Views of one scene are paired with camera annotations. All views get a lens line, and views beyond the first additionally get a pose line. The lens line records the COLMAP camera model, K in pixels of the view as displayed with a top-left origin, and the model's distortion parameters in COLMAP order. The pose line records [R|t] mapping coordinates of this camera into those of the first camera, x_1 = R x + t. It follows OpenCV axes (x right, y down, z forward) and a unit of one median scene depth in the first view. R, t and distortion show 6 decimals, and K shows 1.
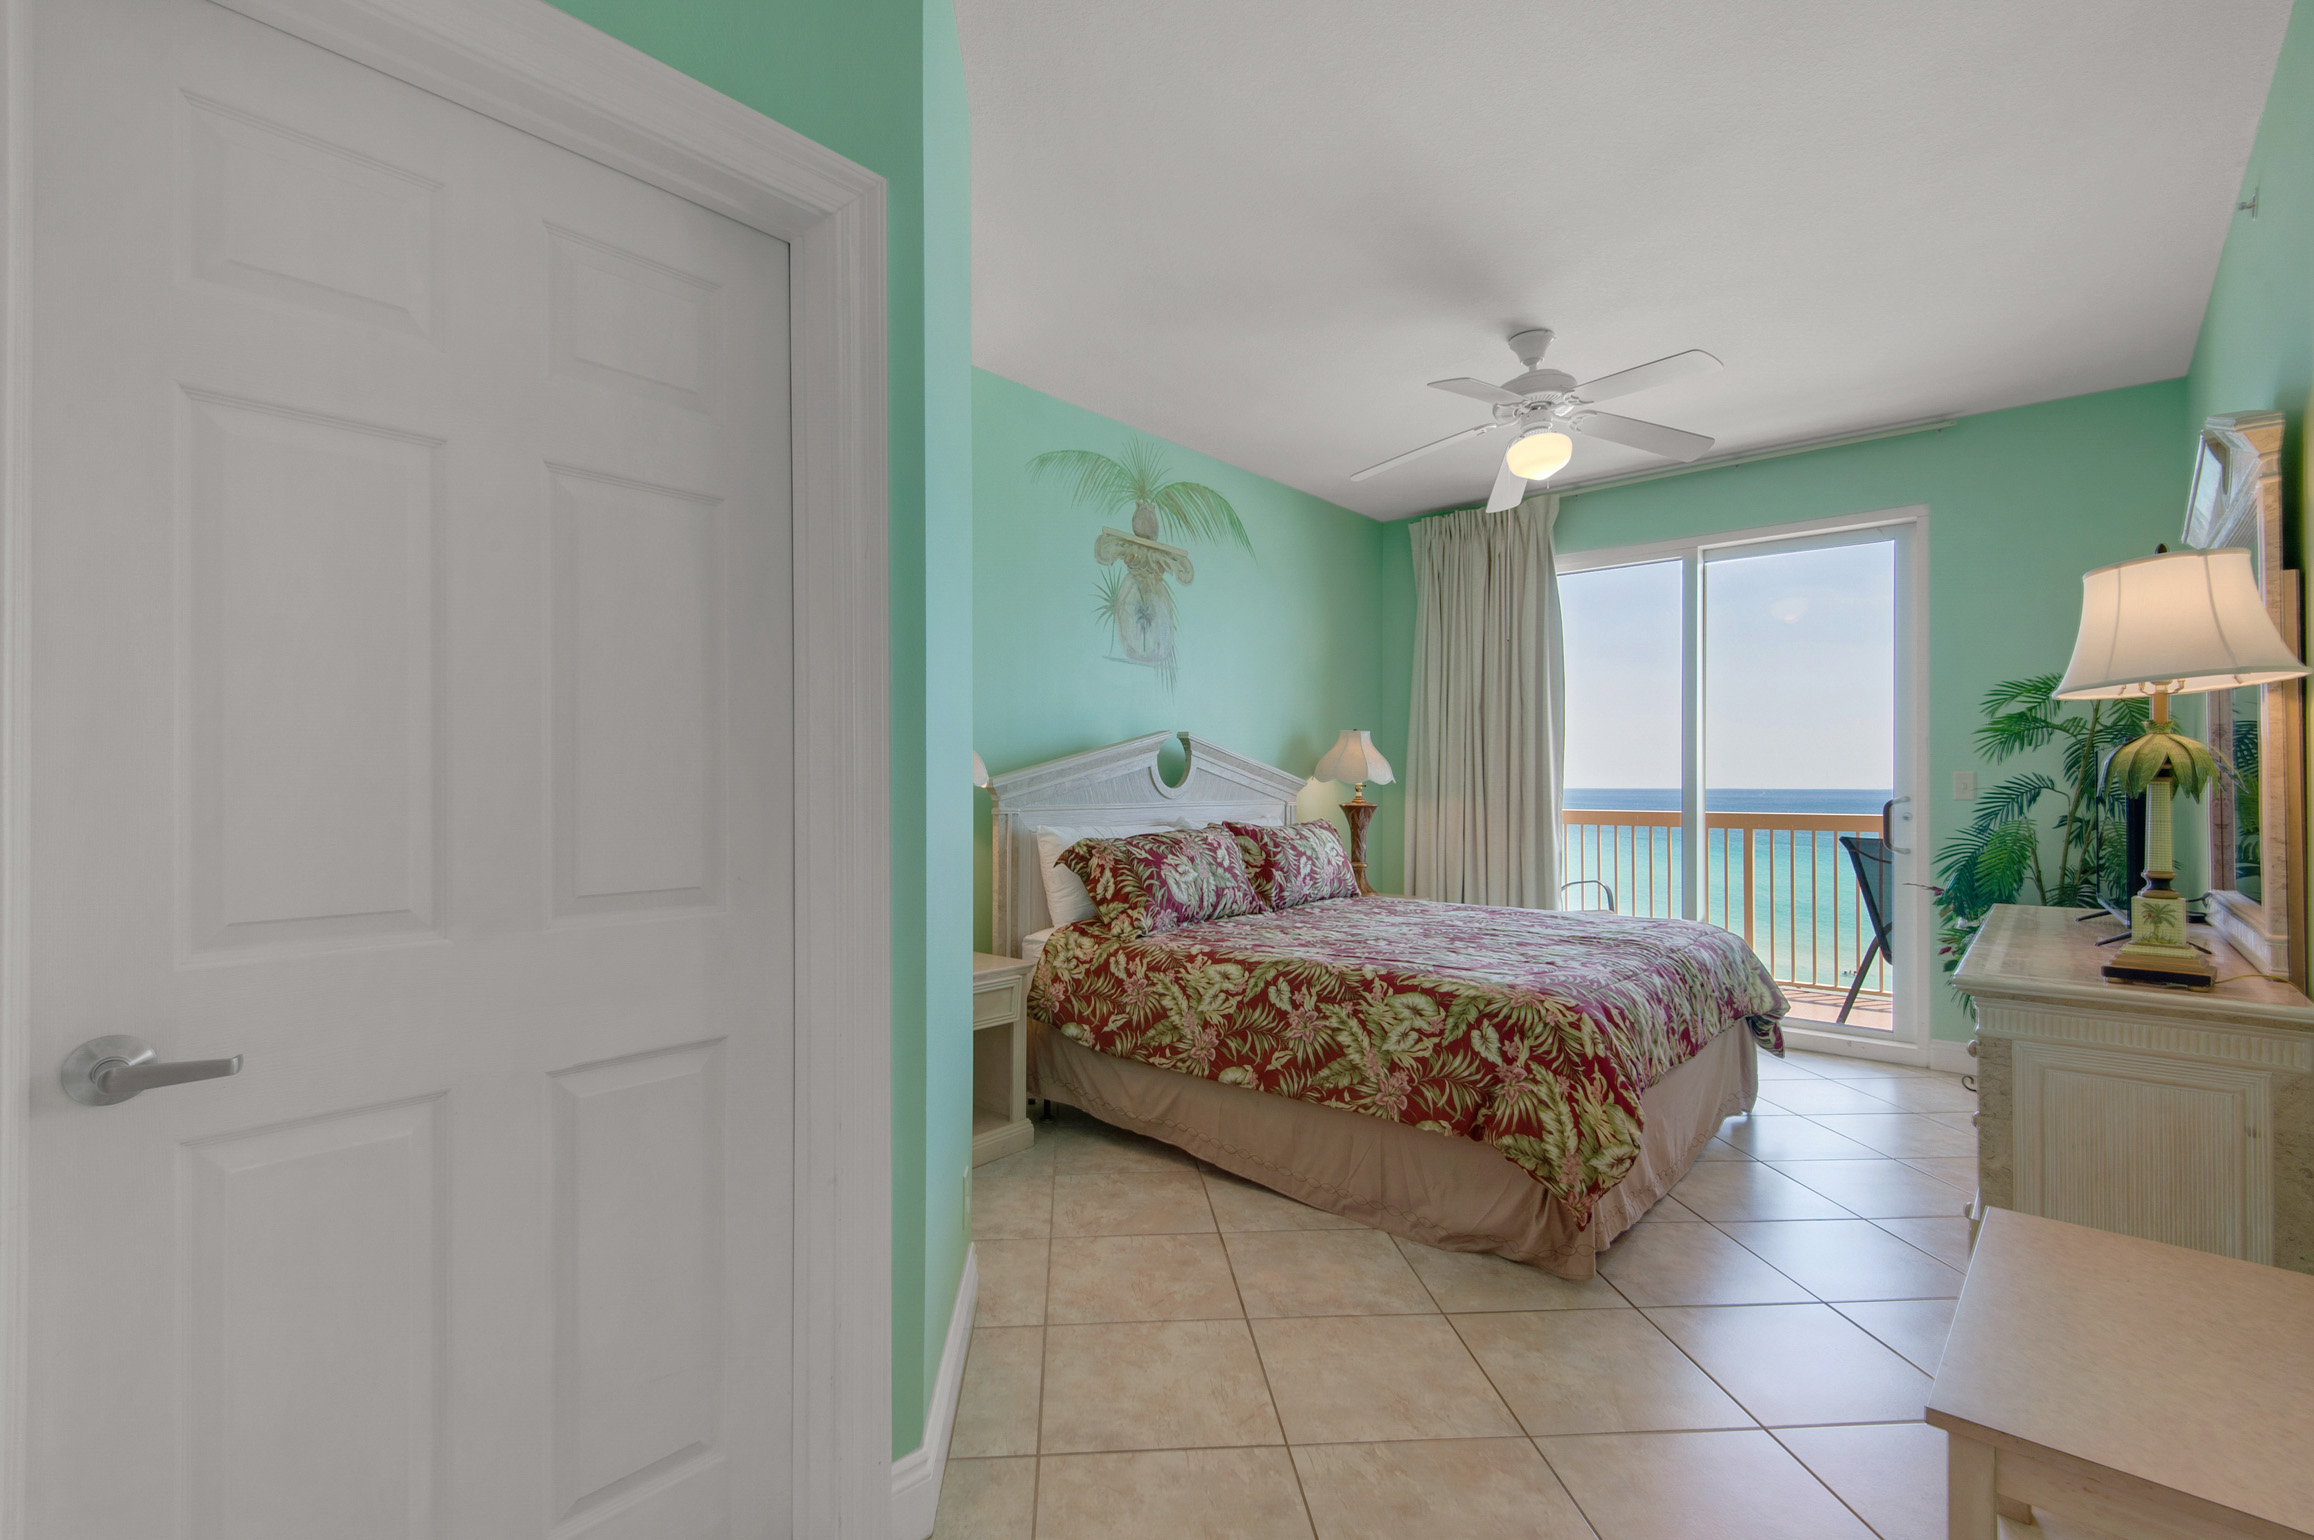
lens RADIAL K [[1061.5, 0, 1130.0], [0, 1061.5, 760.0], [0, 0, 1]] dist [-0.015764, -0.005763]
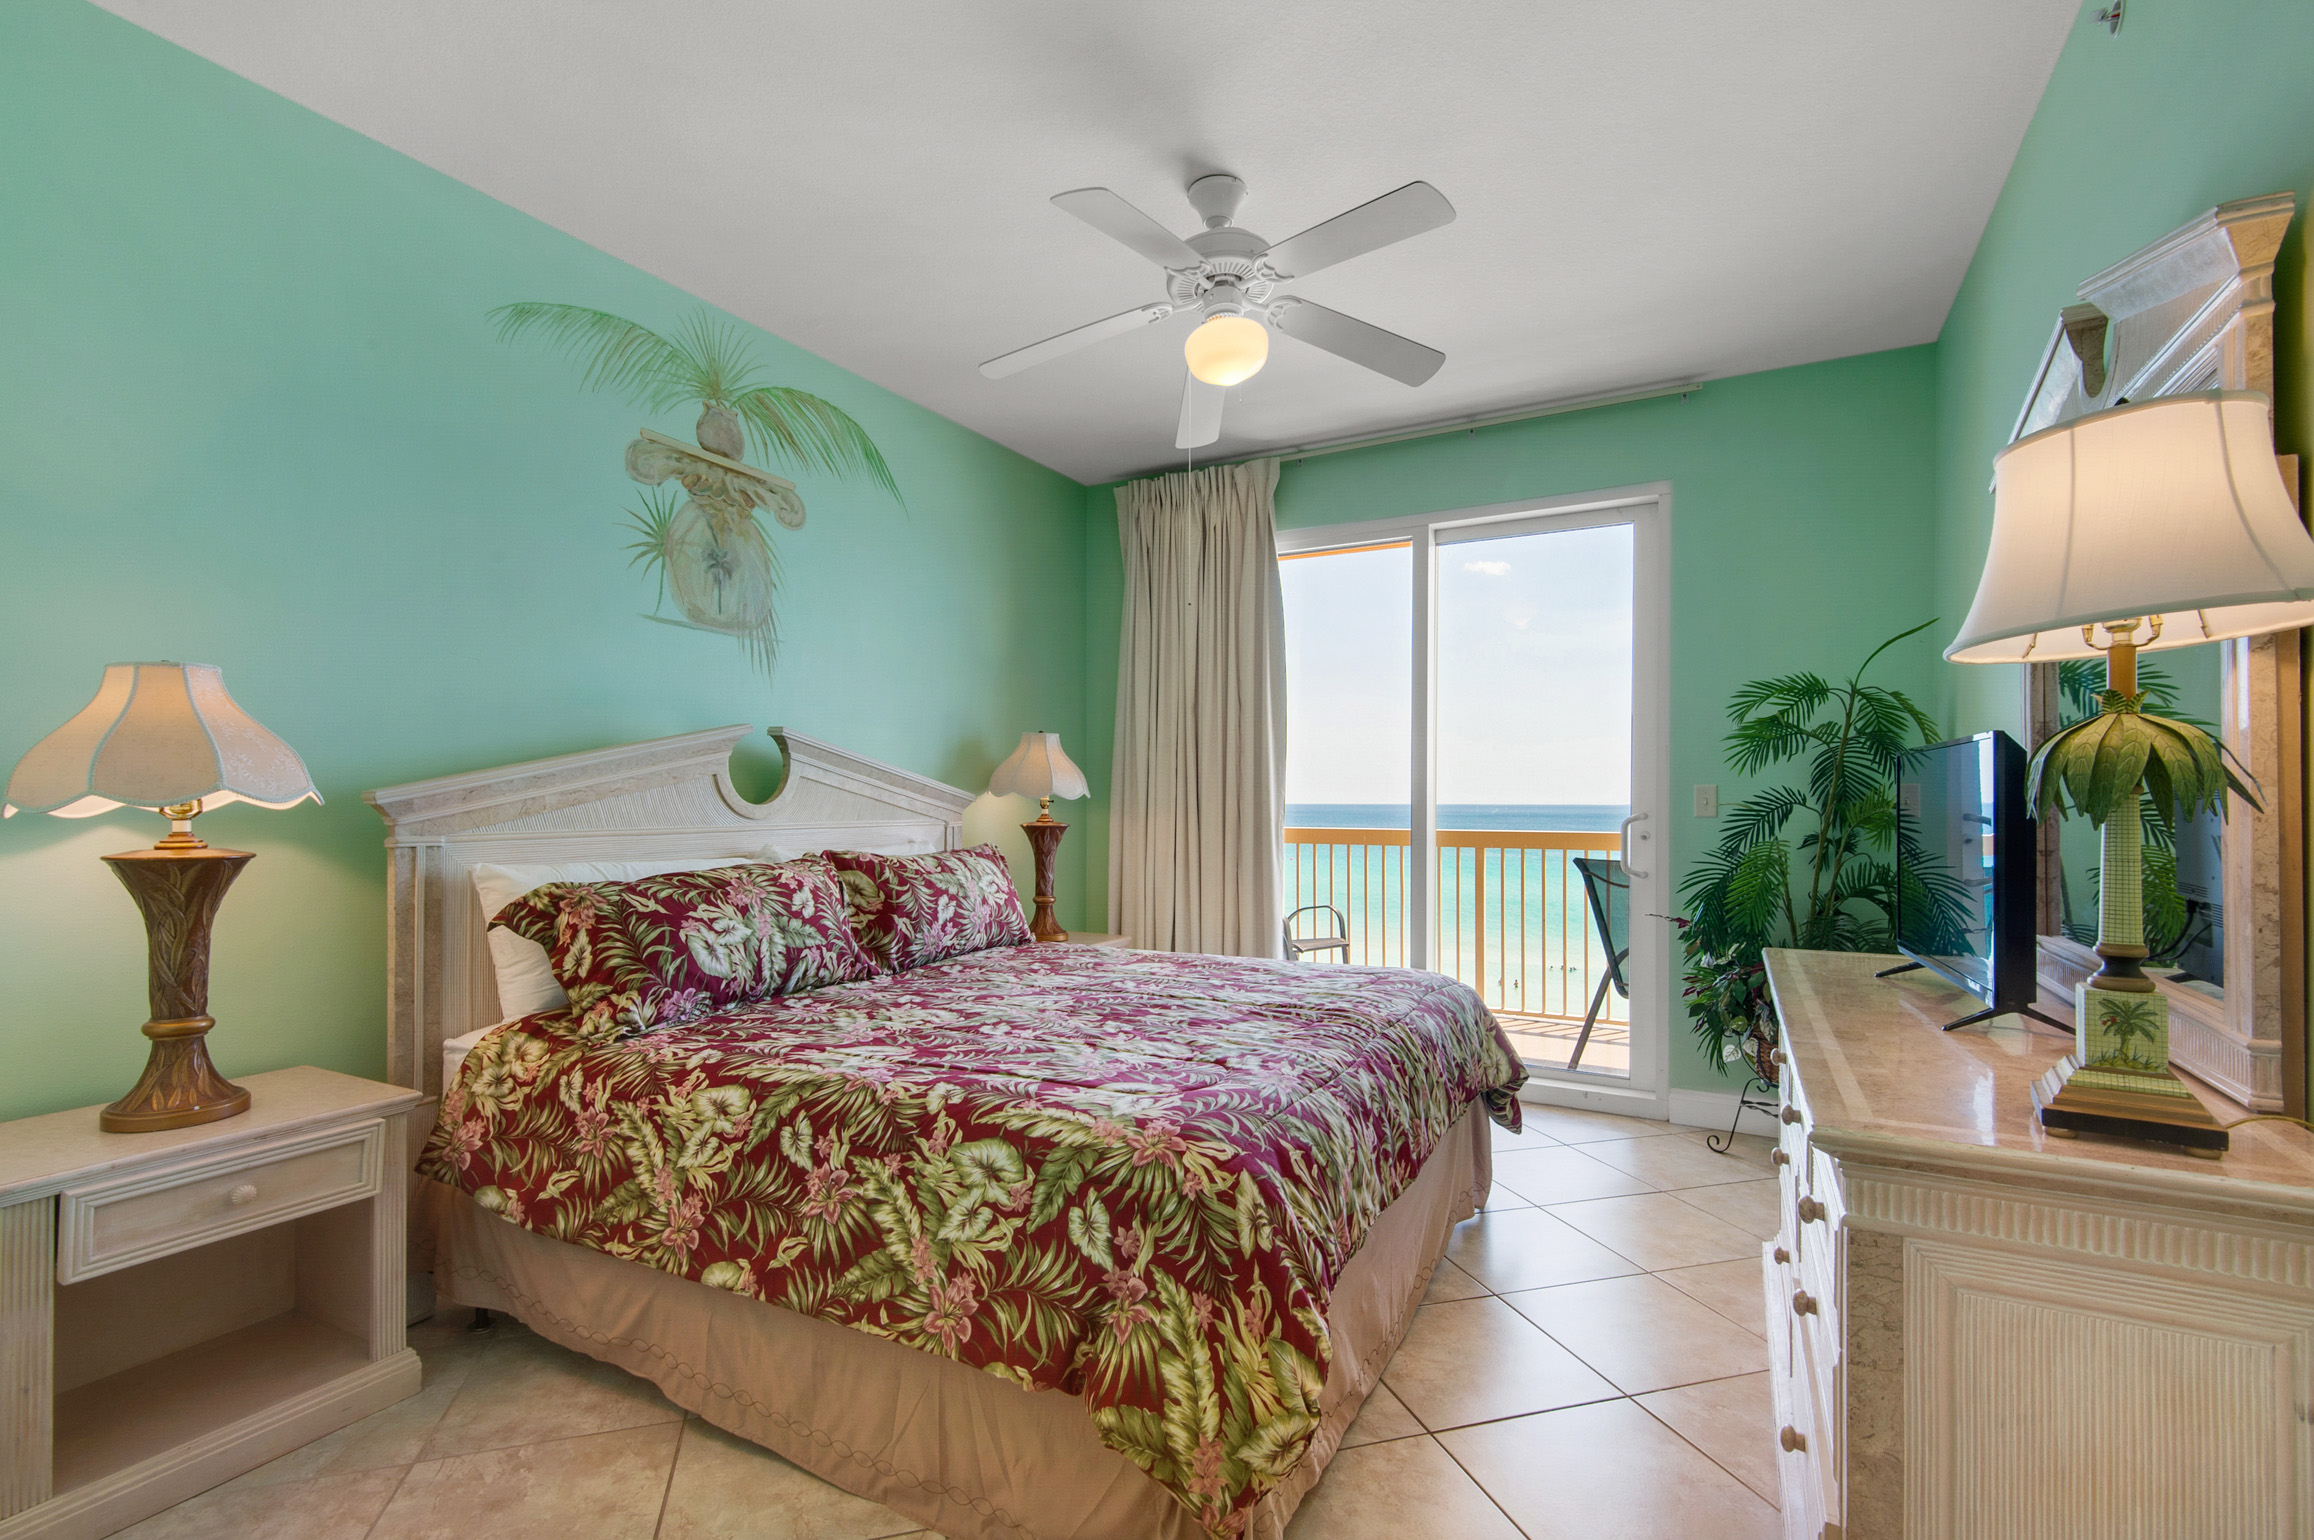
lens RADIAL K [[1061.5, 0, 1164.5], [0, 1061.5, 771.8], [0, 0, 1]] dist [-0.015764, -0.005763]
pose [[0.970653, 0.005724, 0.240418, 0.165257], [-0.004879, 0.999980, -0.004107, 0.006844], [-0.240437, 0.002813, 0.970661, 0.290042]]
